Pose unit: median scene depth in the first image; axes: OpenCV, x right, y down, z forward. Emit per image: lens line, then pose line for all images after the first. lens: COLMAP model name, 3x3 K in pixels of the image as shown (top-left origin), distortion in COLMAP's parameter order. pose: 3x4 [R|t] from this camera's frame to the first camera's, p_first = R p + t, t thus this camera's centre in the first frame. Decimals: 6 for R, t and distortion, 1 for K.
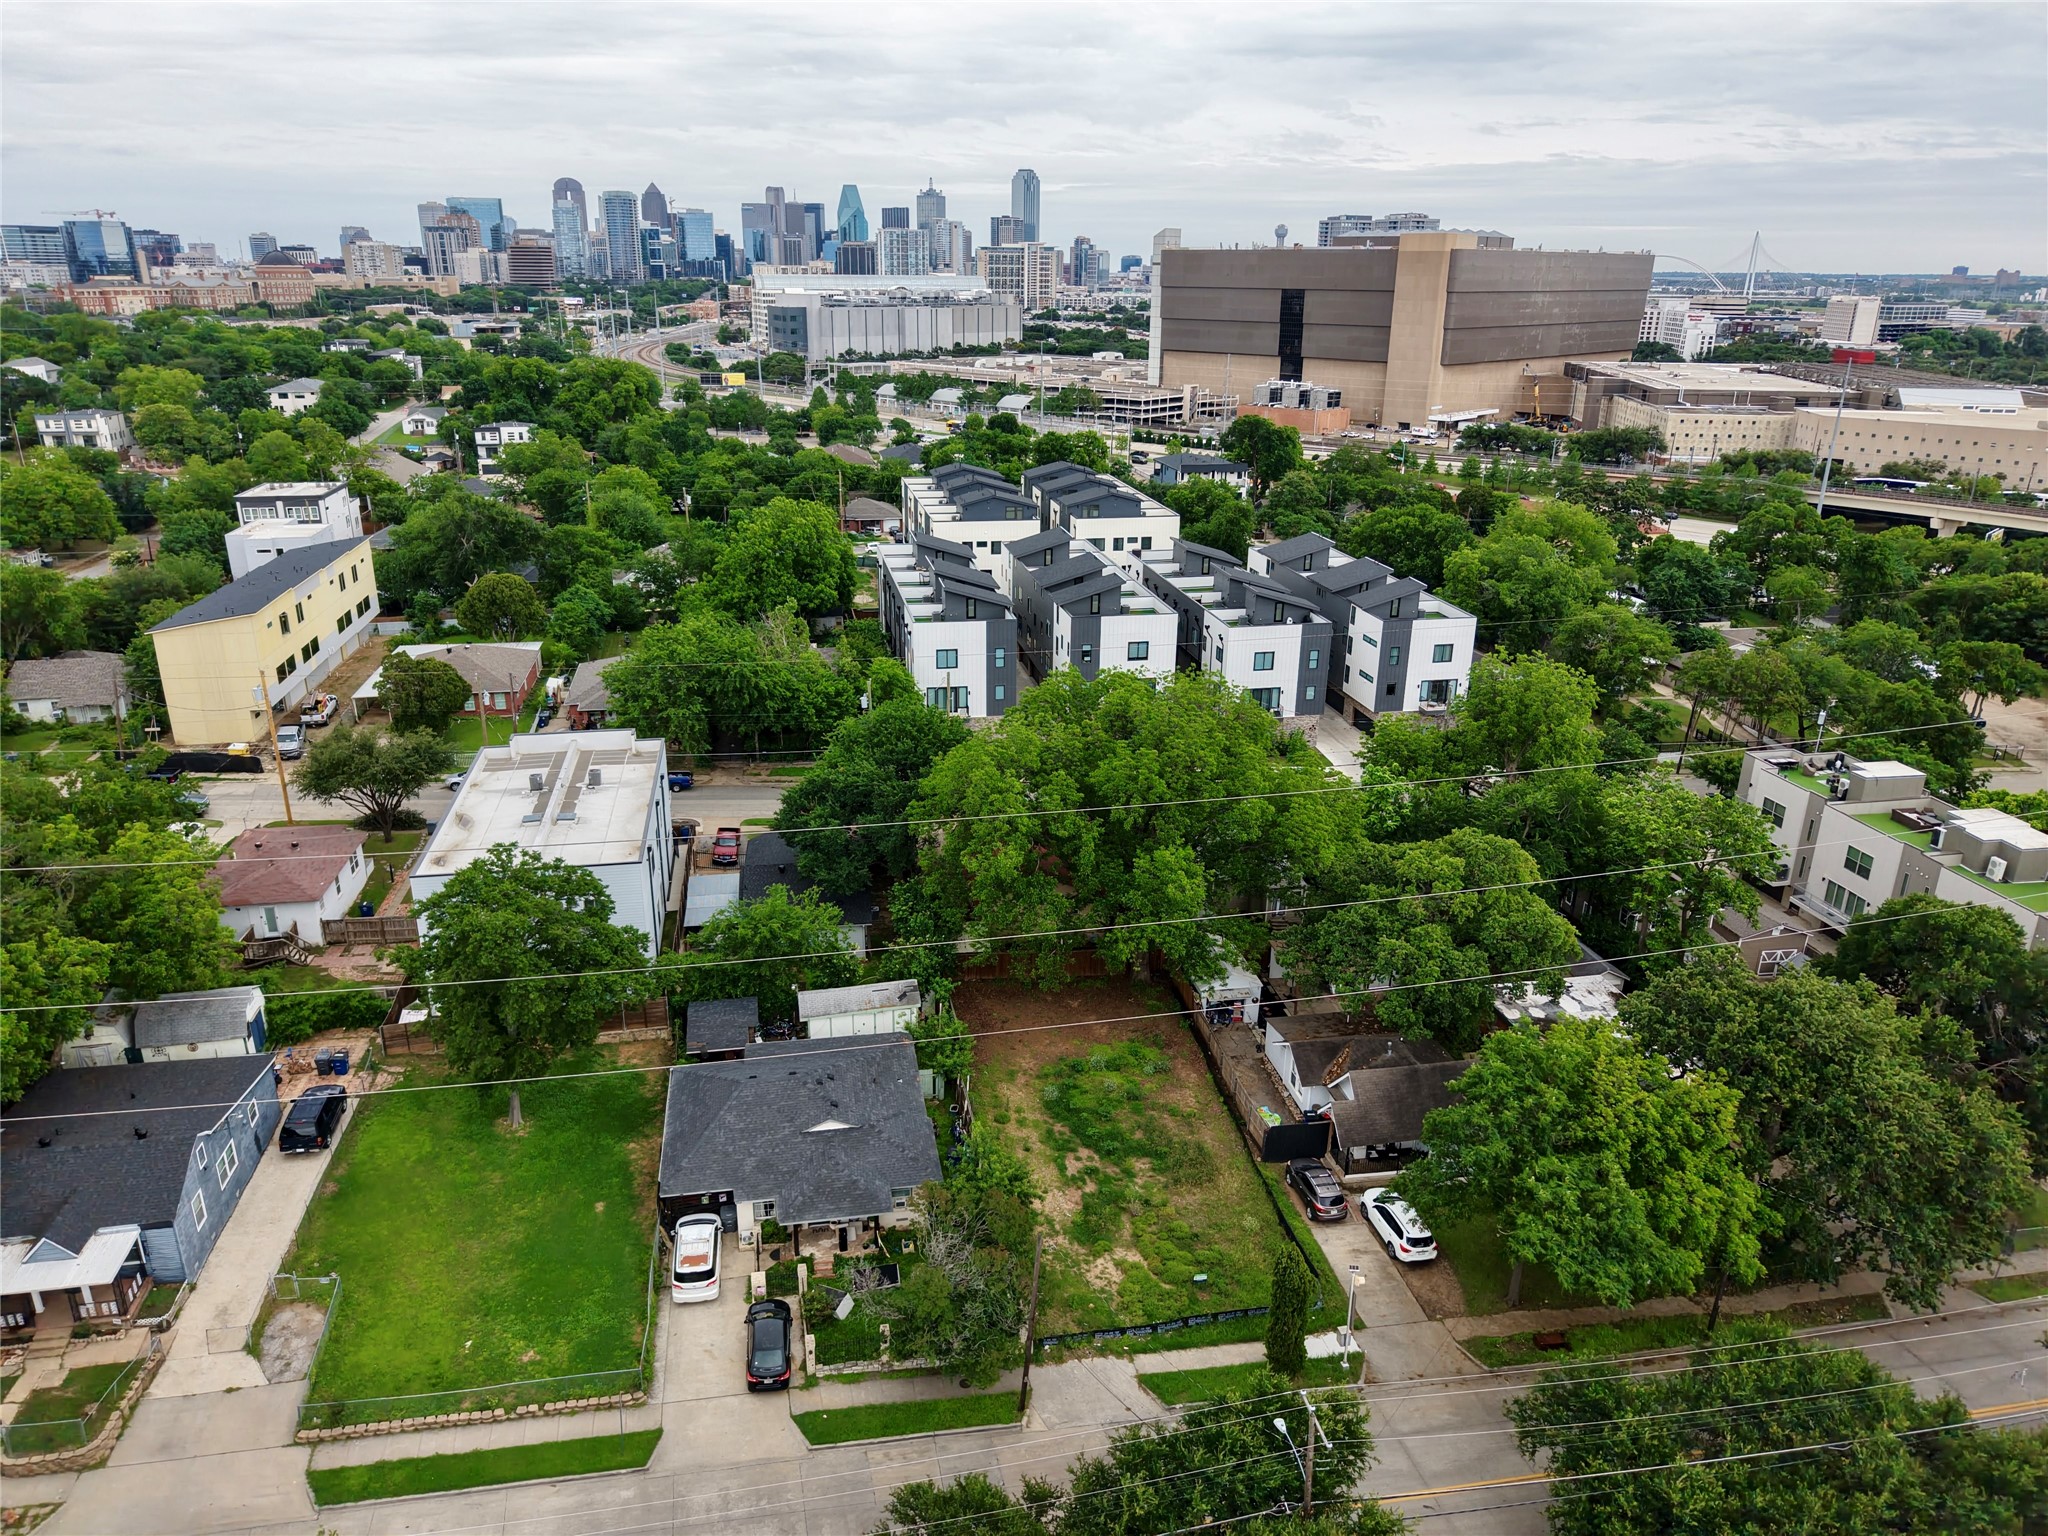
lens RADIAL K [[1372.3, 0, 1018.9], [0, 1372.3, 769.6], [0, 0, 1]] dist [0.006204, -0.004891]
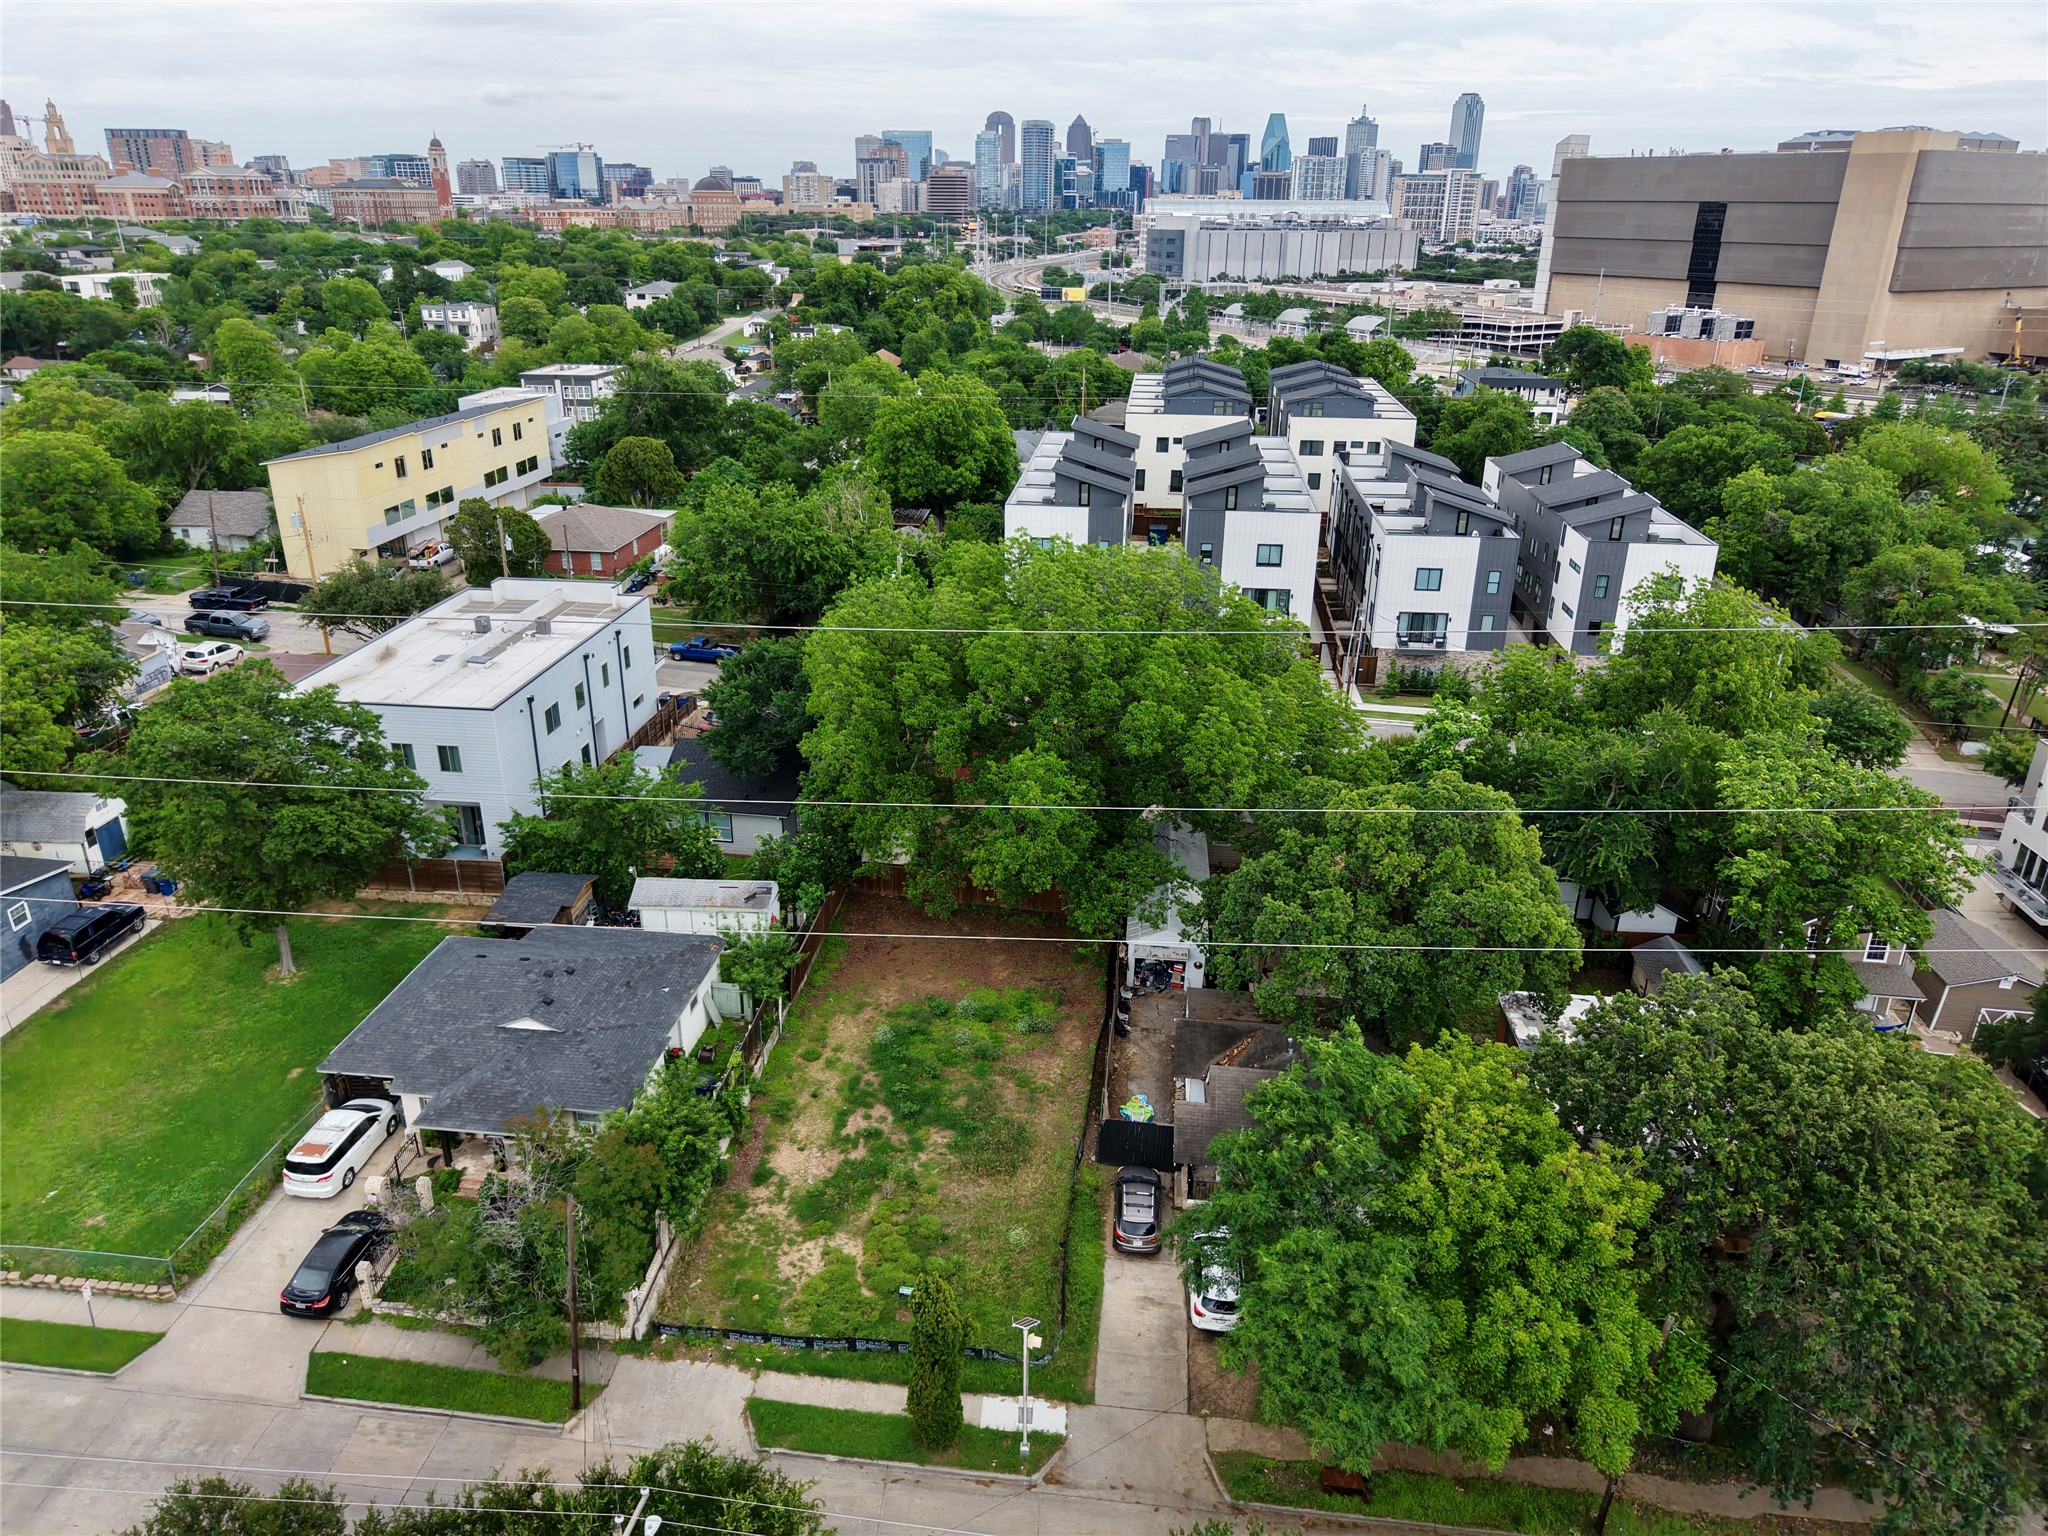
lens RADIAL K [[1372.3, 0, 1019.9], [0, 1372.3, 770.5], [0, 0, 1]] dist [0.006204, -0.004891]
pose [[0.958898, 0.108876, -0.262033, 0.270741], [-0.098084, 0.993714, 0.053960, 0.022903], [0.266261, -0.026041, 0.963549, 0.208445]]
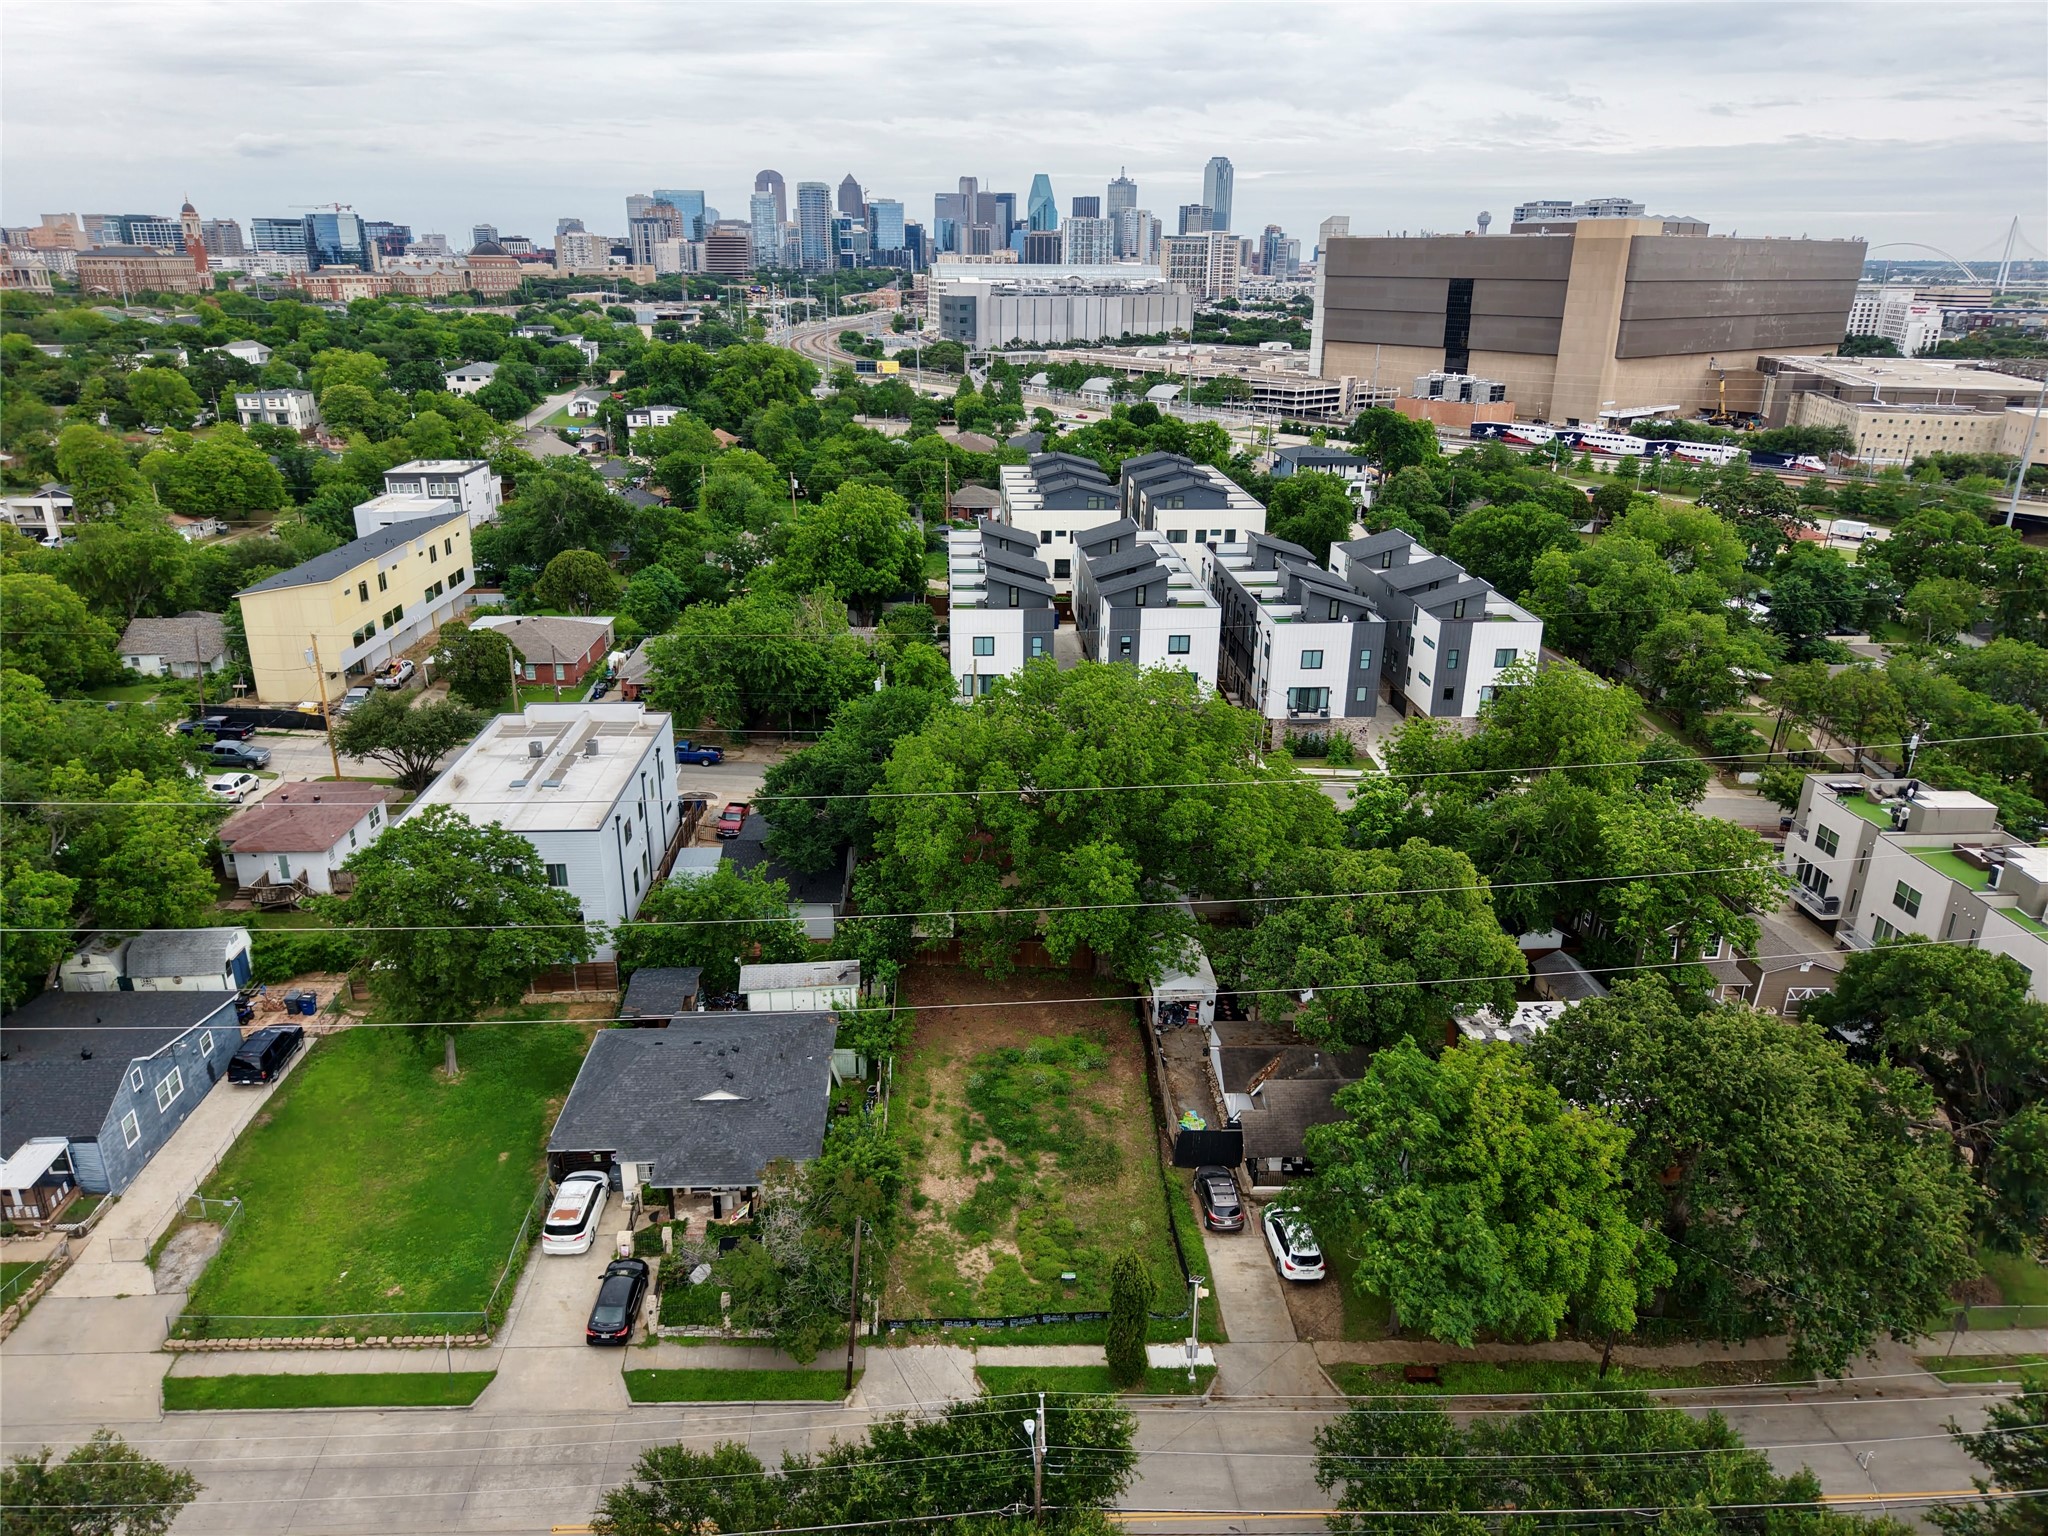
lens RADIAL K [[1372.3, 0, 1019.3], [0, 1372.3, 769.1], [0, 0, 1]] dist [0.006204, -0.004891]
pose [[0.991369, 0.045085, -0.123107, 0.150844], [-0.044277, 0.998976, 0.009291, -0.002020], [0.123400, -0.003760, 0.992350, 0.011158]]
